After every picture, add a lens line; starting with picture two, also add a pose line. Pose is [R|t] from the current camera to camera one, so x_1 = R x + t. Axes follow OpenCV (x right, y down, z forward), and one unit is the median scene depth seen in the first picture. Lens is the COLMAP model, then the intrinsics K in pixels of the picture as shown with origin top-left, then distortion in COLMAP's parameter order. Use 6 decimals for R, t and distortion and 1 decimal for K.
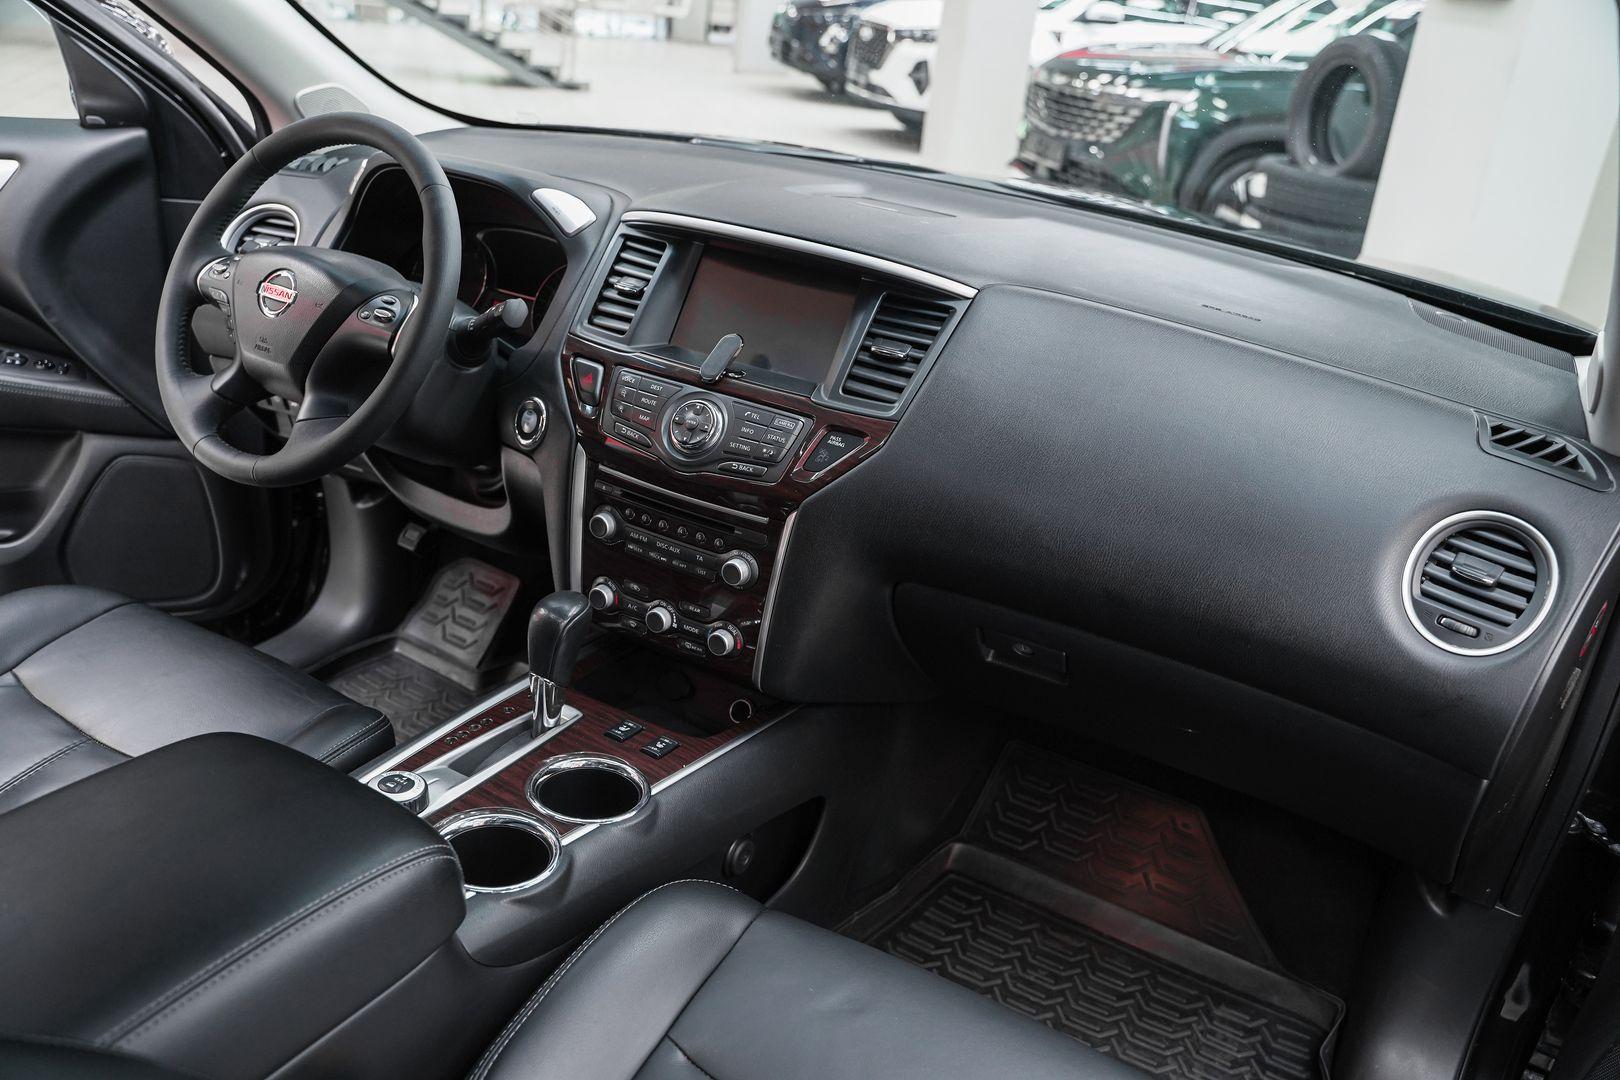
lens RADIAL K [[1325.3, 0, 821.7], [0, 1325.3, 537.2], [0, 0, 1]] dist [-0.124222, 0.101159]
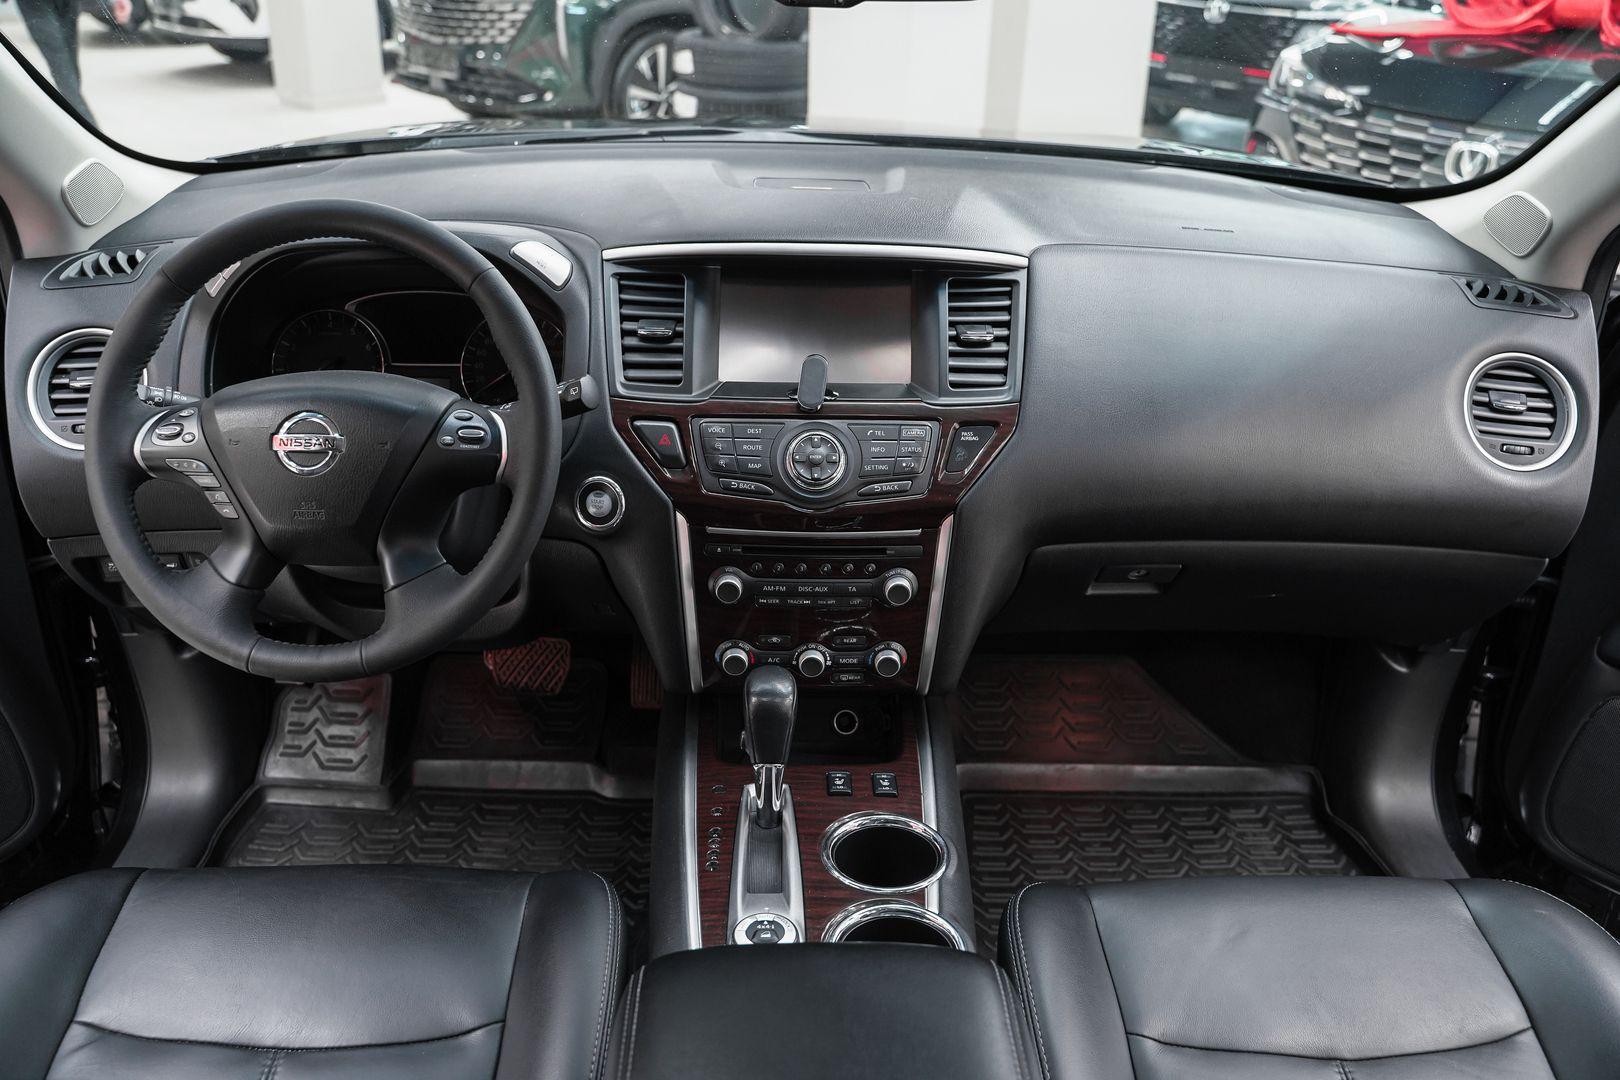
lens RADIAL K [[1325.3, 0, 815.8], [0, 1325.3, 536.5], [0, 0, 1]] dist [-0.124222, 0.101159]
pose [[0.856814, -0.301338, 0.418407, -0.440879], [0.263926, 0.953402, 0.146175, -0.146879], [-0.442958, -0.014816, 0.896420, 0.122793]]
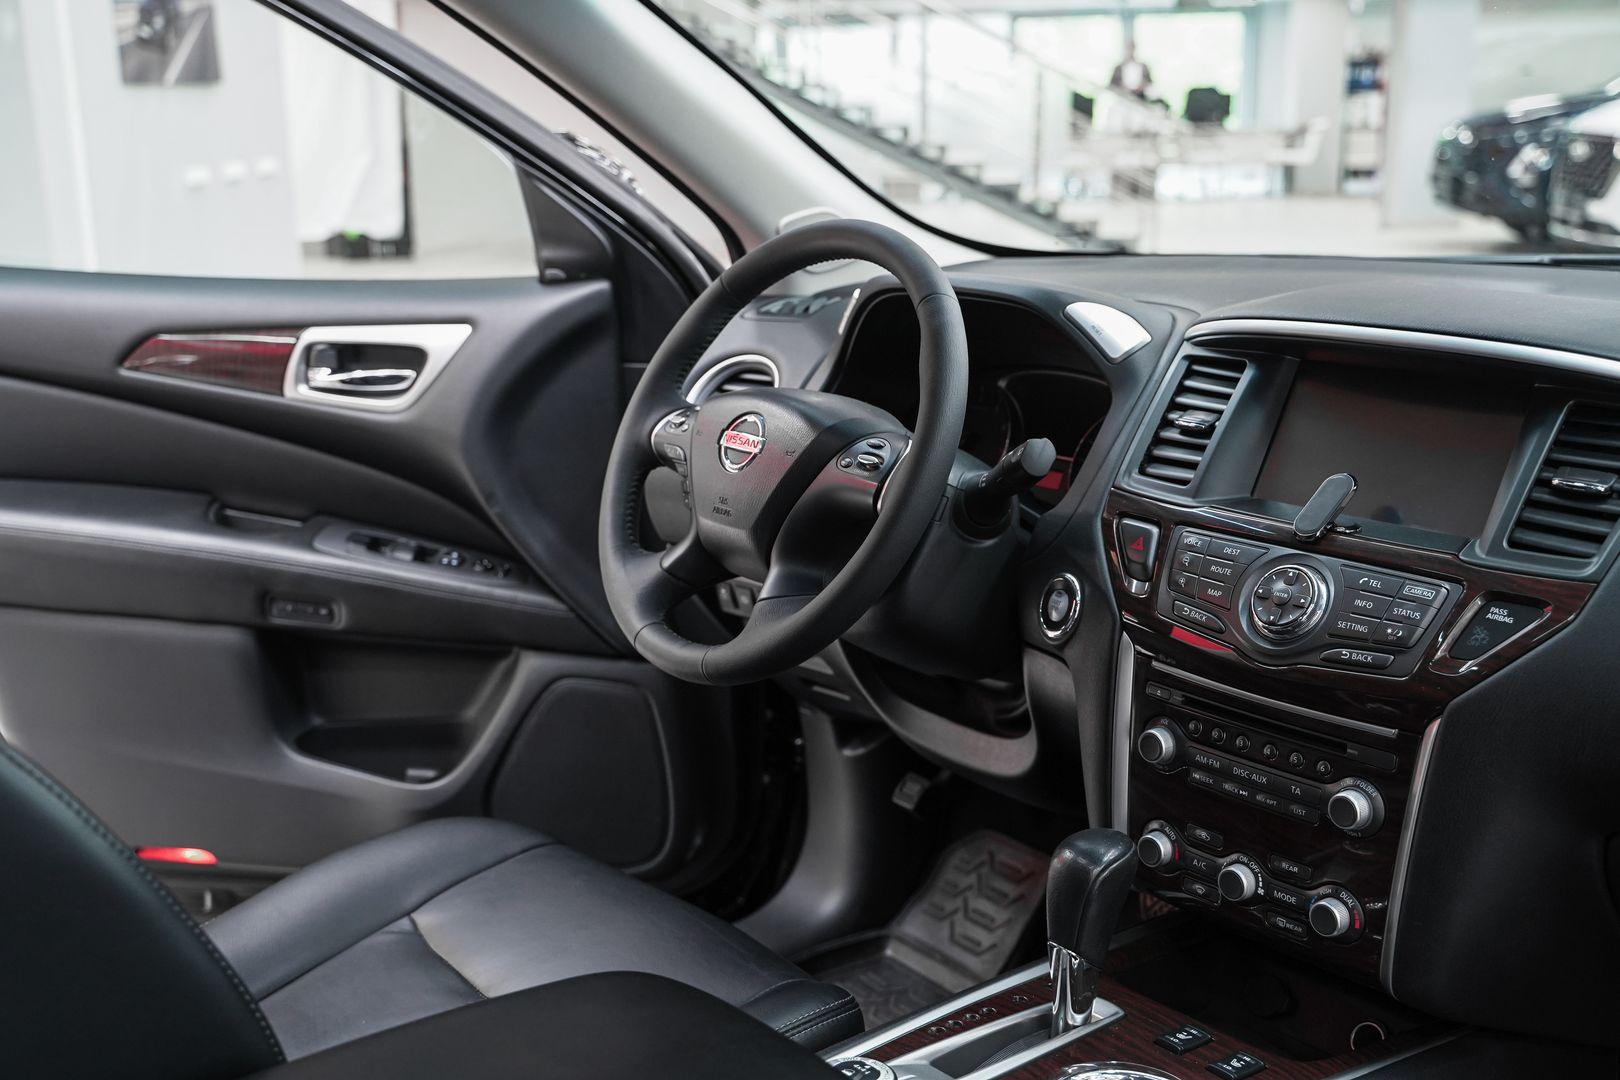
lens RADIAL K [[1811.4, 0, 780.7], [0, 1811.4, 512.6], [0, 0, 1]] dist [0.005447, 0.000000]
pose [[0.923970, -0.033193, -0.381021, 0.021609], [-0.044631, 0.980063, -0.193609, 0.059749], [0.379851, 0.195894, 0.904068, 0.009854]]
